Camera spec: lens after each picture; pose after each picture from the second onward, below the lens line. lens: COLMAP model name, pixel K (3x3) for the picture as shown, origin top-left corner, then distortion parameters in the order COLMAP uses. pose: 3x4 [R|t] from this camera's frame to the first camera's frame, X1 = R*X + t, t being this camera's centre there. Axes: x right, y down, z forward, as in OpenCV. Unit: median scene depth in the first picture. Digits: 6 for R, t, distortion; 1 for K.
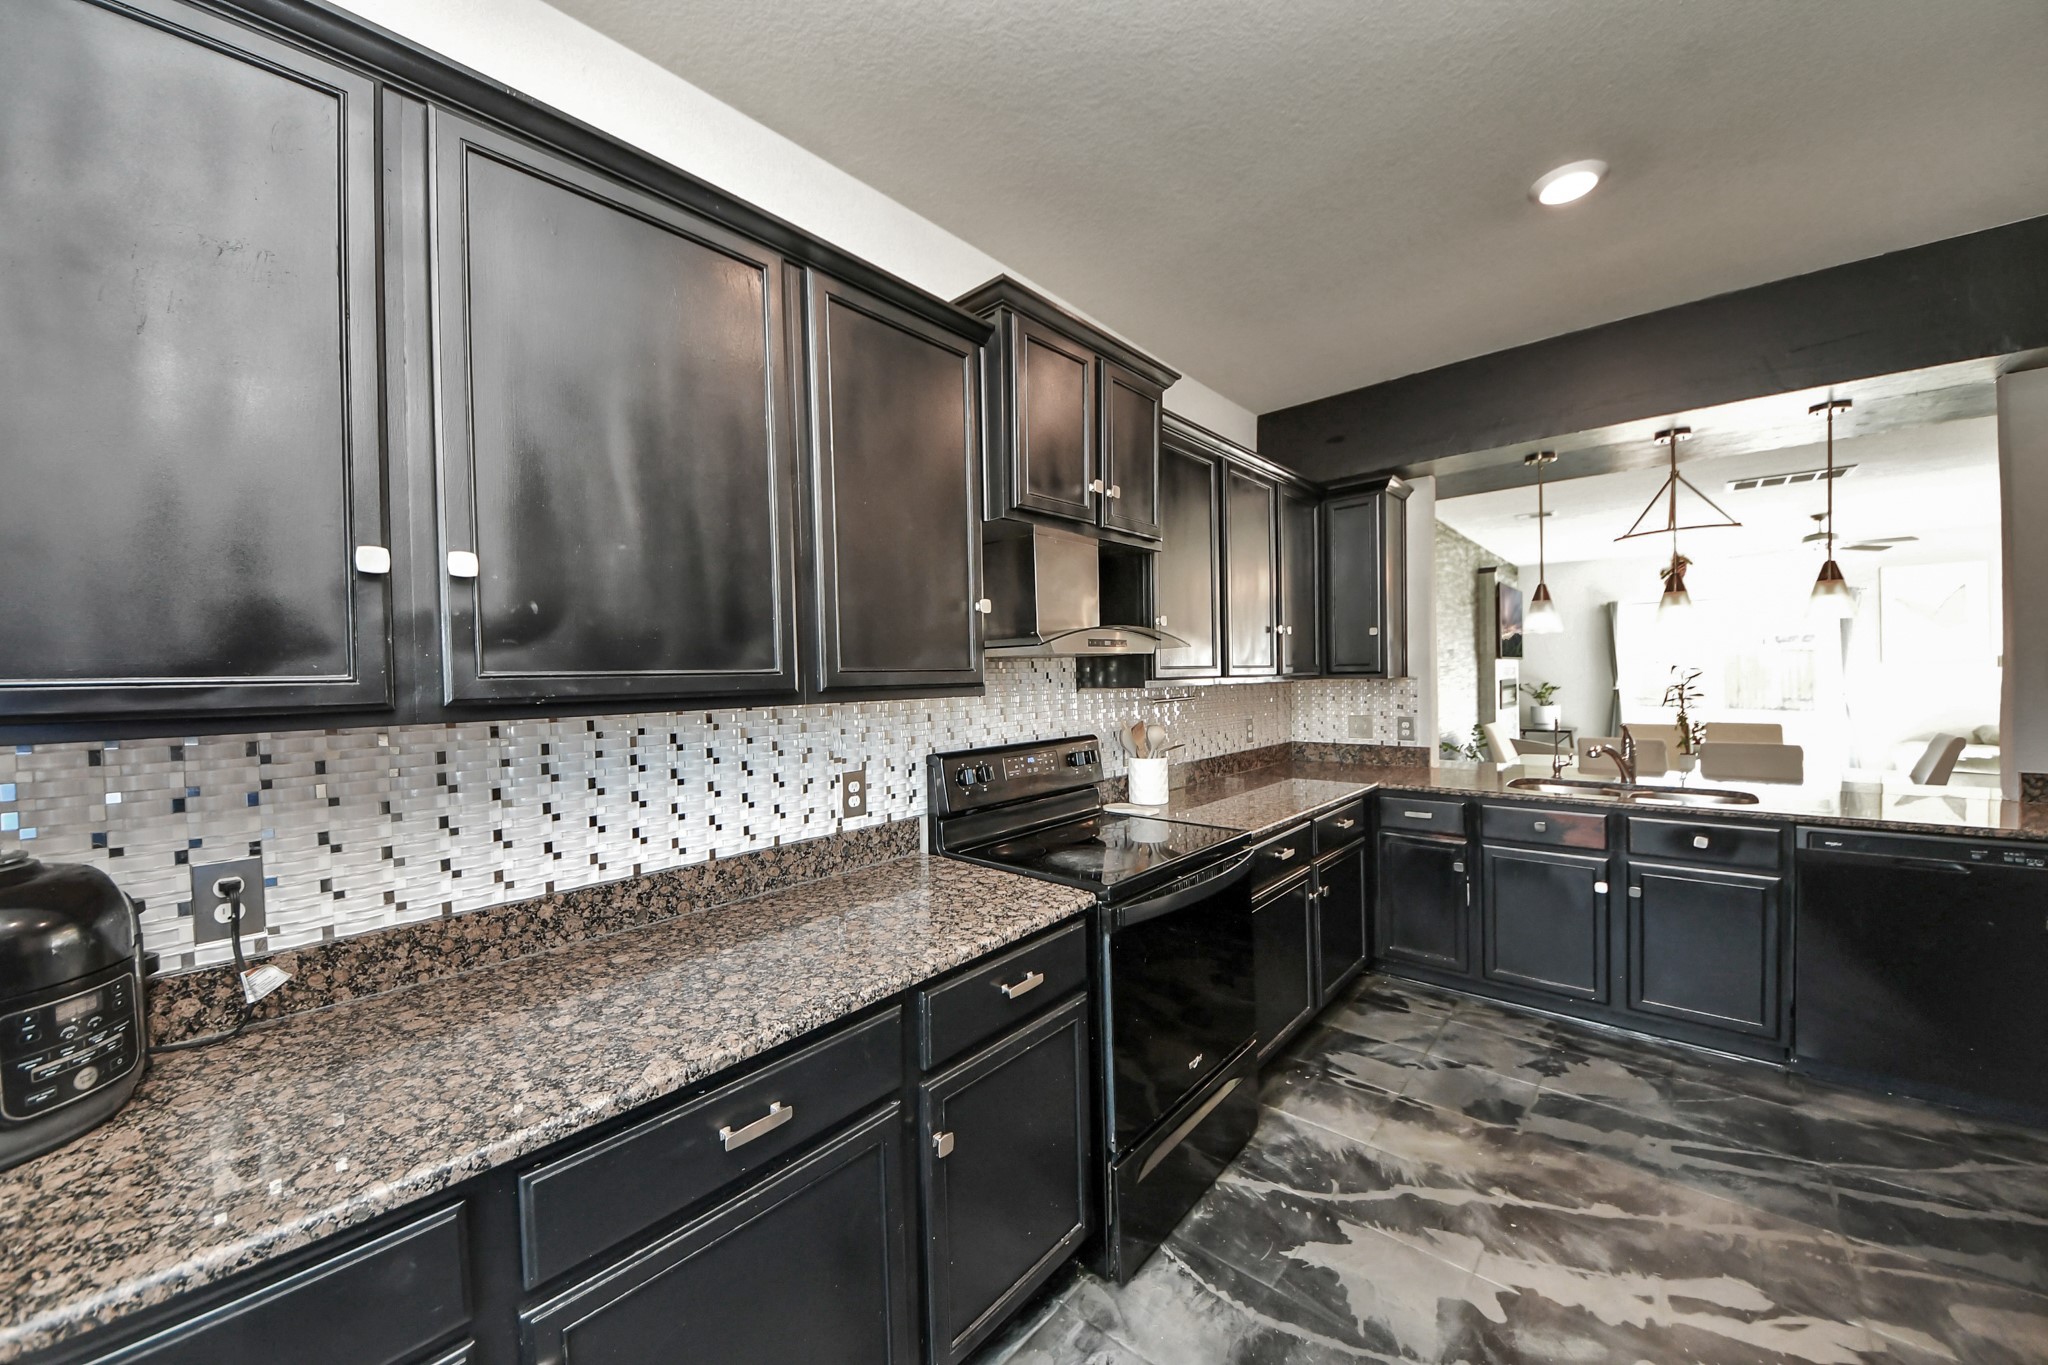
lens RADIAL K [[729.9, 0, 1024.0], [0, 729.9, 682.5], [0, 0, 1]] dist [0.039614, -0.026811]
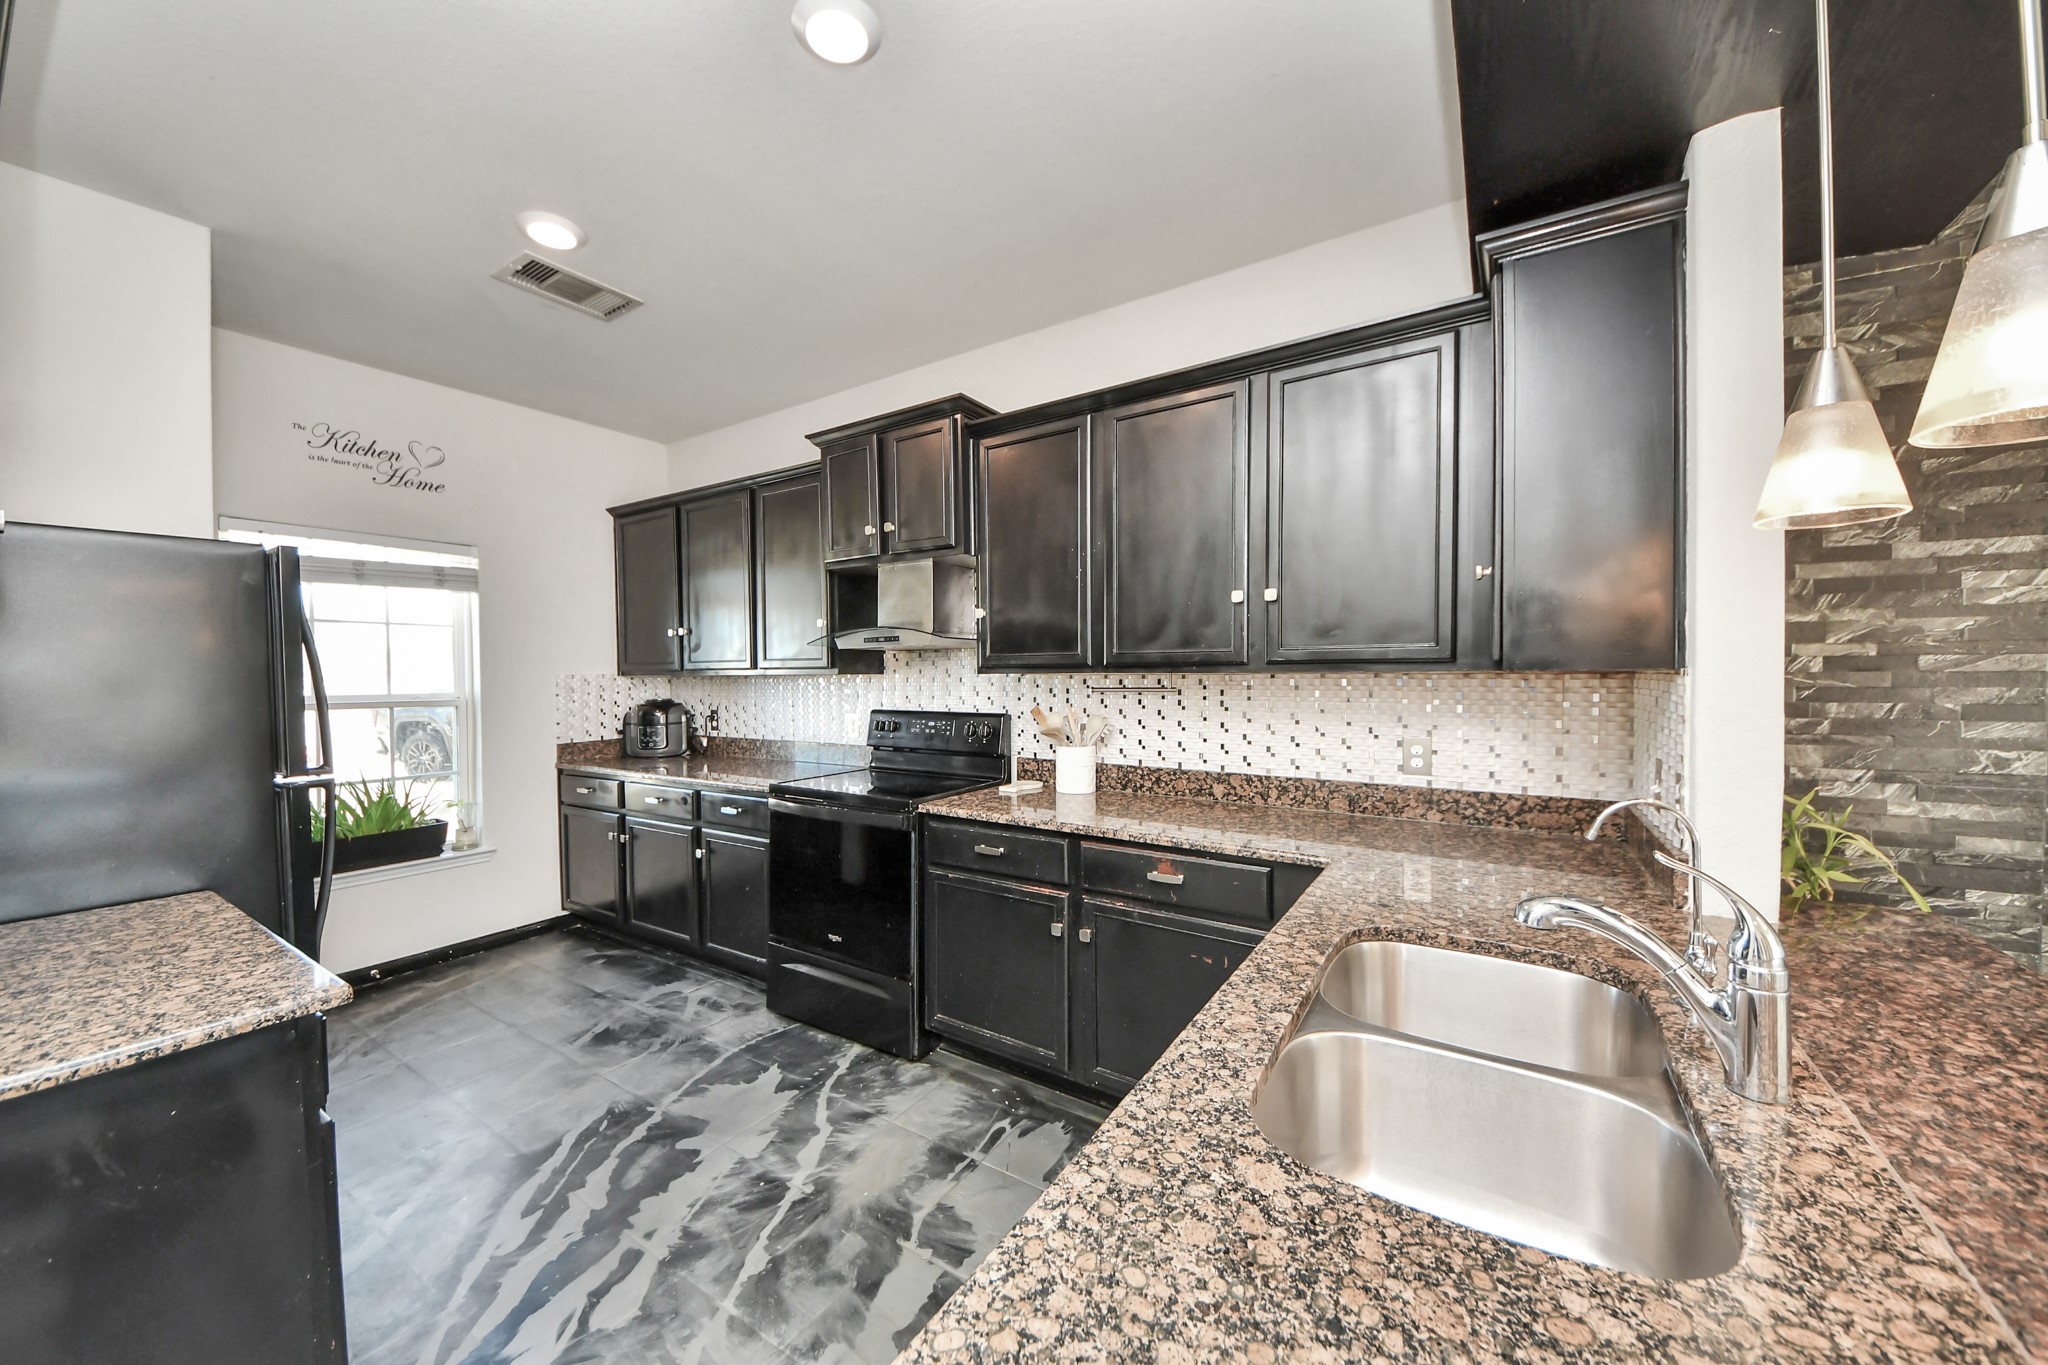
lens RADIAL K [[729.9, 0, 1024.0], [0, 729.9, 682.5], [0, 0, 1]] dist [0.039614, -0.026811]
pose [[0.147831, 0.042731, -0.988089, 1.615337], [-0.002488, 0.999079, 0.042834, -0.036171], [0.989010, -0.003874, 0.147801, 1.126641]]
